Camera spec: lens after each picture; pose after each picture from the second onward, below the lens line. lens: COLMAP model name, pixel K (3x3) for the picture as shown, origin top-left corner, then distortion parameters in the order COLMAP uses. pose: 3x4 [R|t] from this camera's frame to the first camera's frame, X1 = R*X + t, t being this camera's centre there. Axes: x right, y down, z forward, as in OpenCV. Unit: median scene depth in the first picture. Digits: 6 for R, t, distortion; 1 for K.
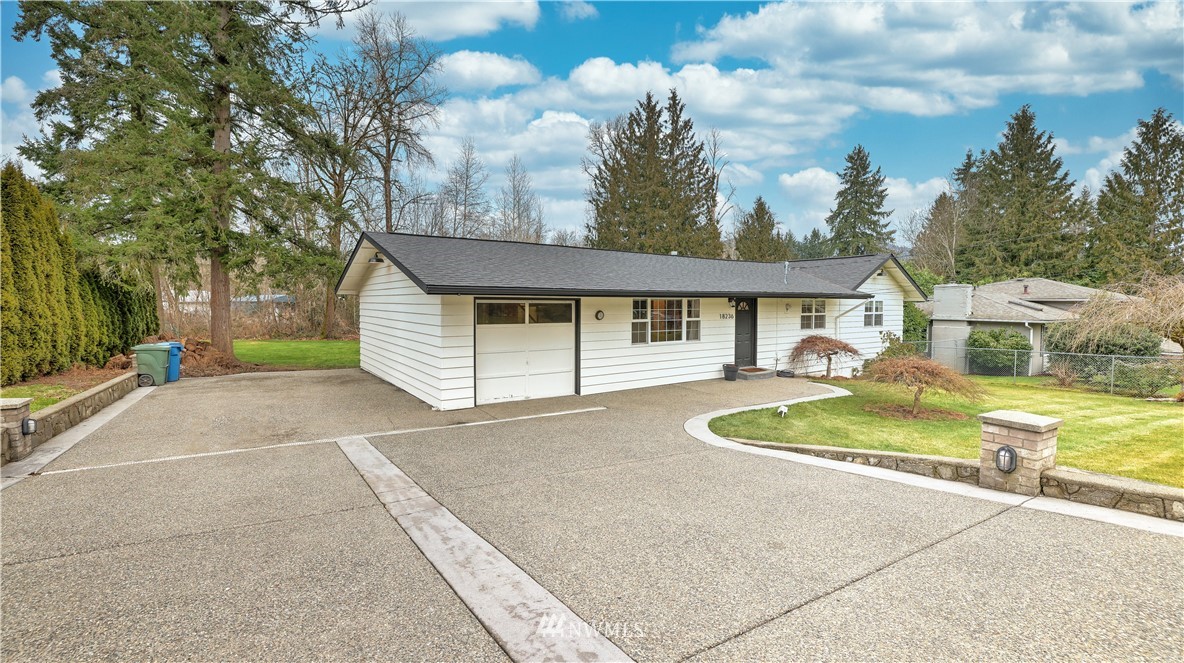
lens RADIAL K [[507.0, 0, 585.0], [0, 507.0, 319.5], [0, 0, 1]] dist [-0.043821, 0.015169]
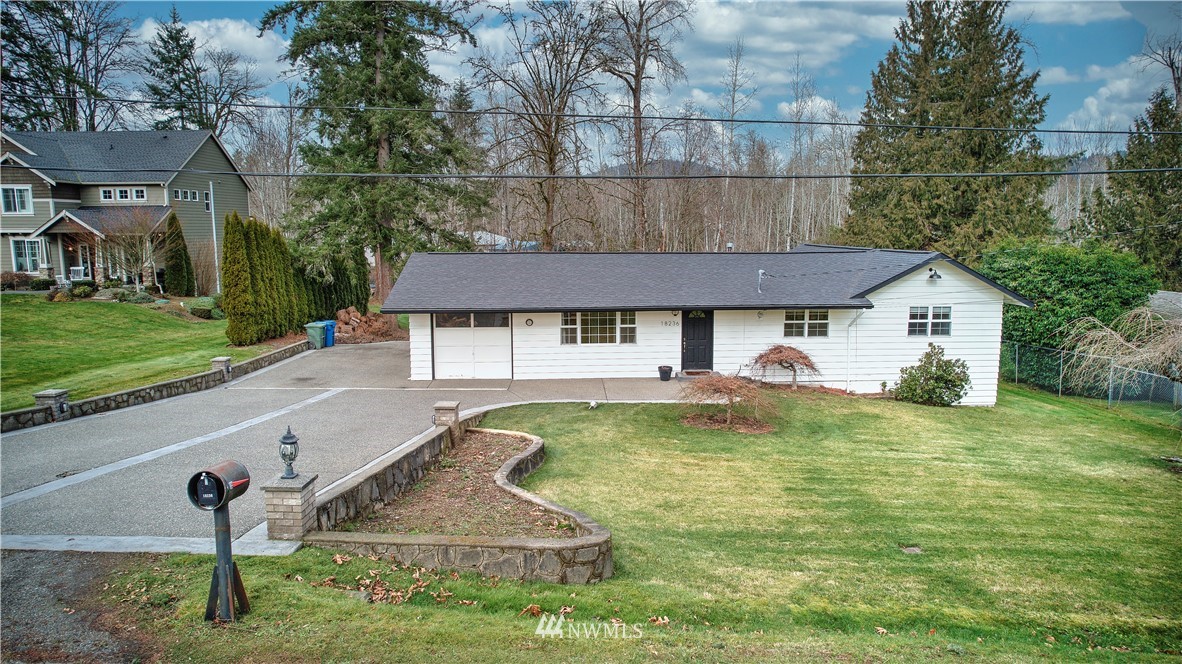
lens RADIAL K [[754.1, 0, 596.5], [0, 754.1, 331.6], [0, 0, 1]] dist [-0.073857, 0.062664]
pose [[0.852036, 0.063511, -0.519616, 0.979962], [-0.011258, 0.994607, 0.103107, -0.154171], [0.523361, -0.082001, 0.848156, -0.485665]]
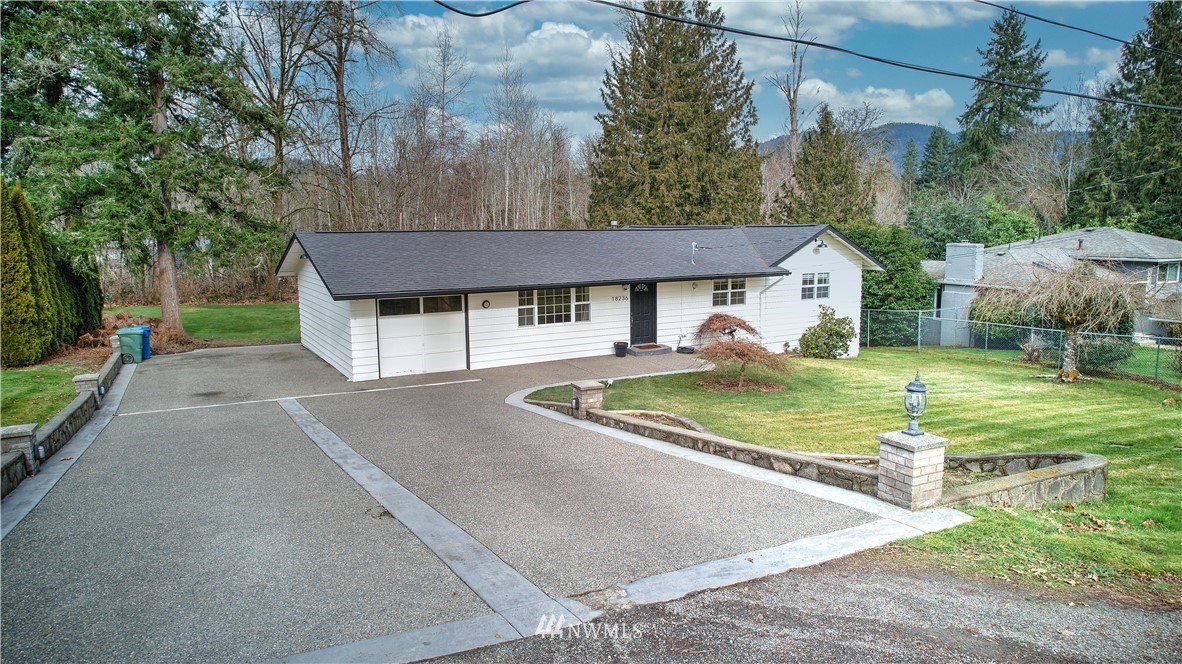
lens RADIAL K [[754.1, 0, 596.5], [0, 754.1, 331.6], [0, 0, 1]] dist [-0.073857, 0.062664]
pose [[0.997577, -0.003345, -0.069492, 0.332827], [0.010423, 0.994757, 0.101738, -0.098356], [0.068787, -0.102215, 0.992381, -0.612226]]
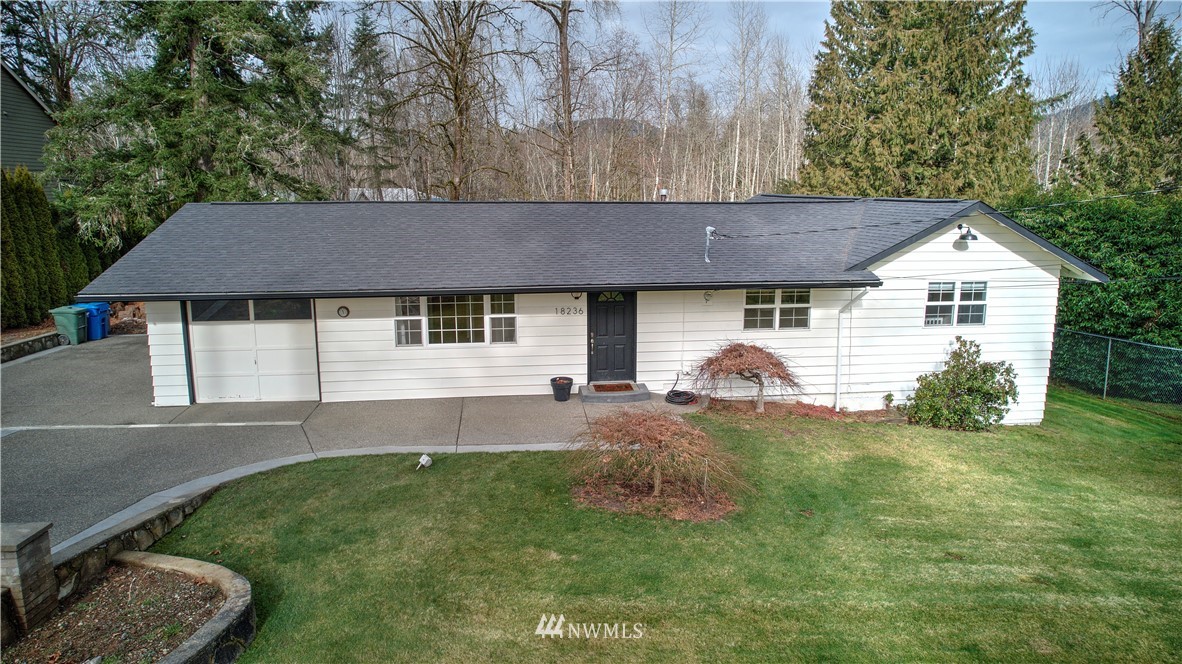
lens RADIAL K [[754.1, 0, 596.5], [0, 754.1, 331.6], [0, 0, 1]] dist [-0.073857, 0.062664]
pose [[0.890556, 0.081221, -0.447563, 0.772325], [-0.012365, 0.987888, 0.154673, -0.139083], [0.454705, -0.132211, 0.880774, 0.072230]]
